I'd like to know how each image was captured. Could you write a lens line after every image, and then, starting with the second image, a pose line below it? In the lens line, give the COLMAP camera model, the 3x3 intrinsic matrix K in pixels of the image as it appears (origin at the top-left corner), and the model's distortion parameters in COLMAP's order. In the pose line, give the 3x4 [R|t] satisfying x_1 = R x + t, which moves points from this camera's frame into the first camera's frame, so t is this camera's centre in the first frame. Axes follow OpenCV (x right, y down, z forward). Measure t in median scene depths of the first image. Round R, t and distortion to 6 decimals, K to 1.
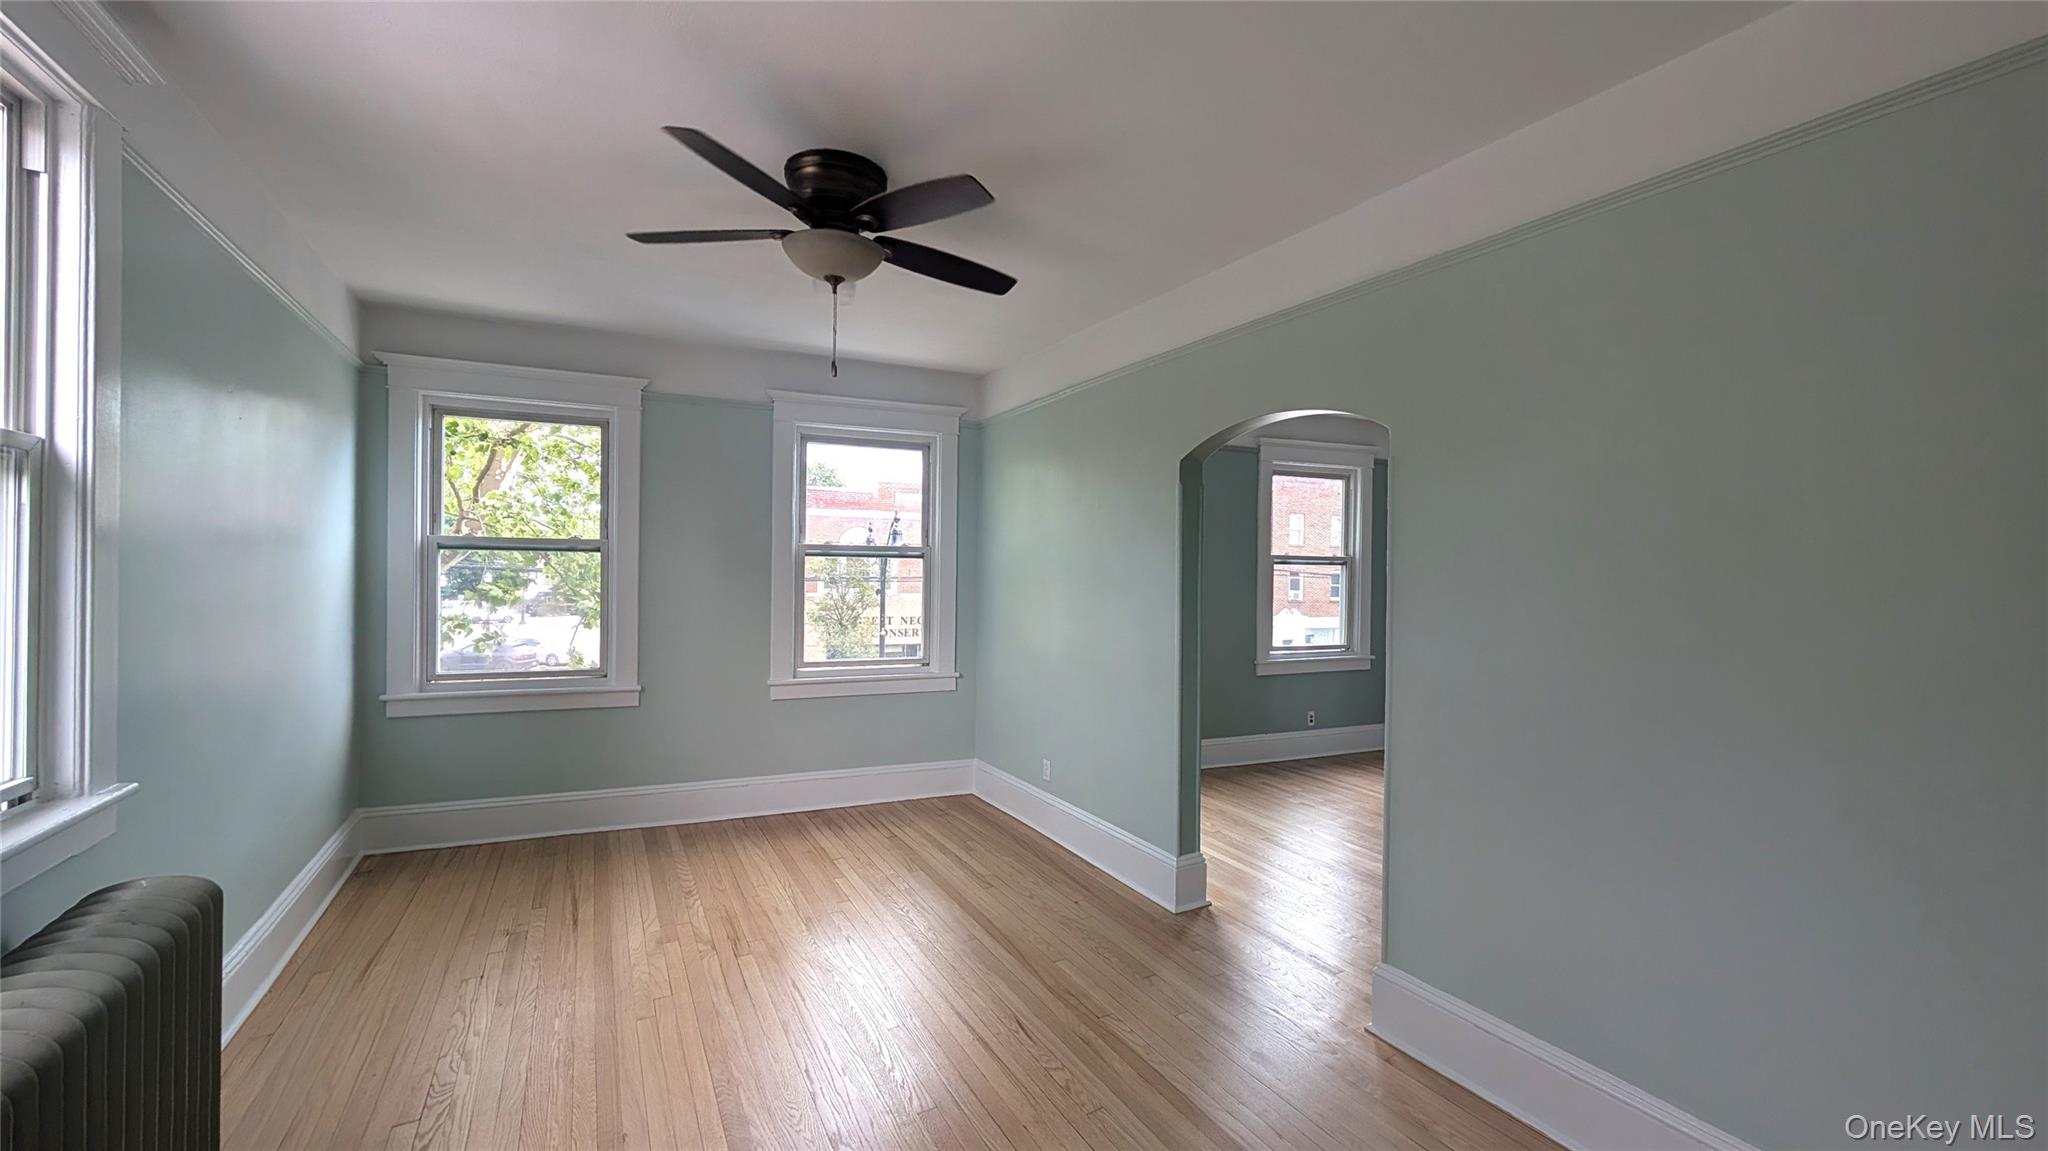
lens RADIAL K [[769.7, 0, 1024.0], [0, 769.7, 575.5], [0, 0, 1]] dist [-0.008158, -0.000143]
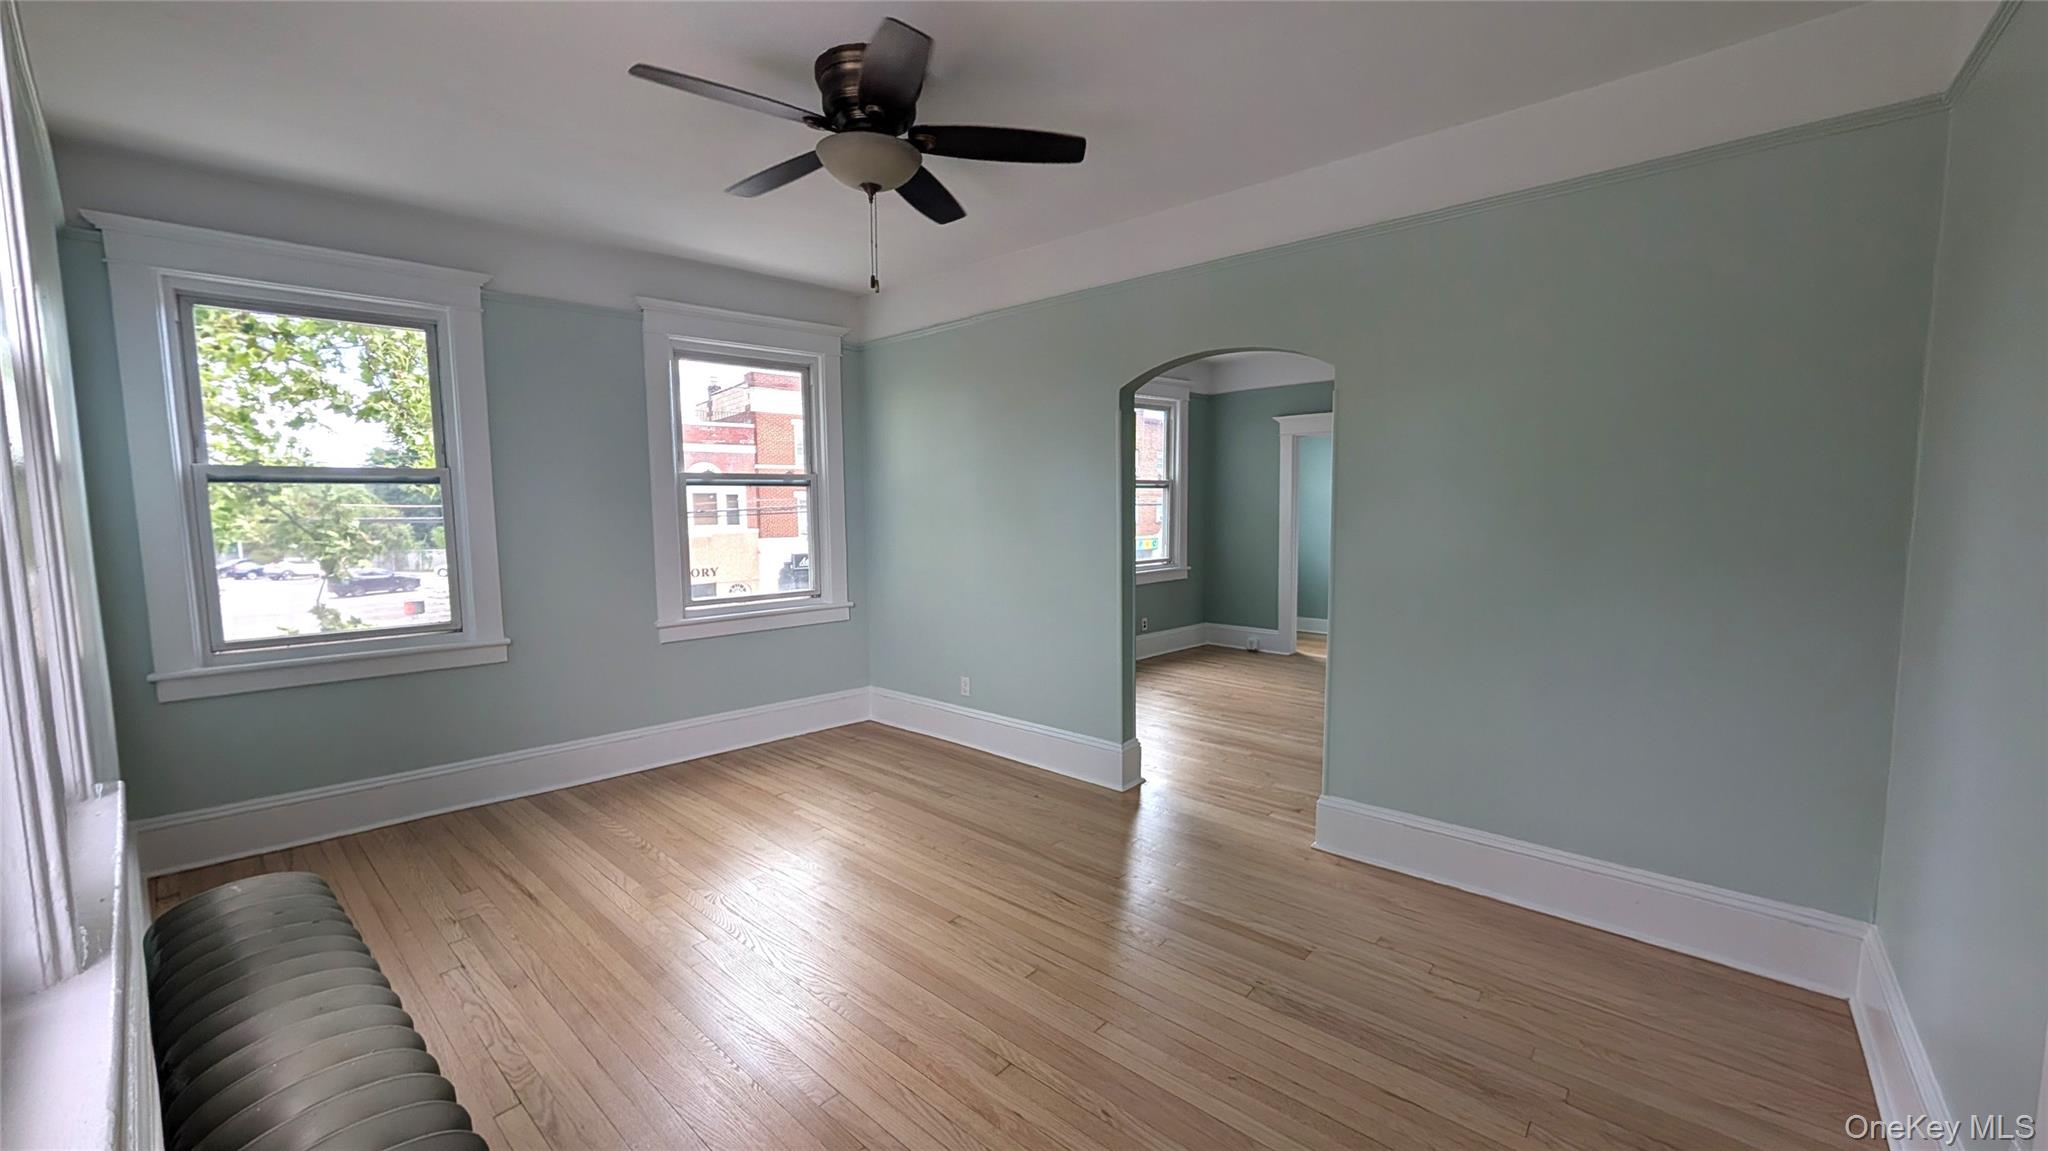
lens RADIAL K [[772.5, 0, 1024.0], [0, 772.5, 575.5], [0, 0, 1]] dist [-0.008062, 0.000259]
pose [[0.942879, -0.053259, 0.328852, -0.235630], [0.024242, 0.995490, 0.091717, 0.007873], [-0.332253, -0.078506, 0.939917, -0.005222]]
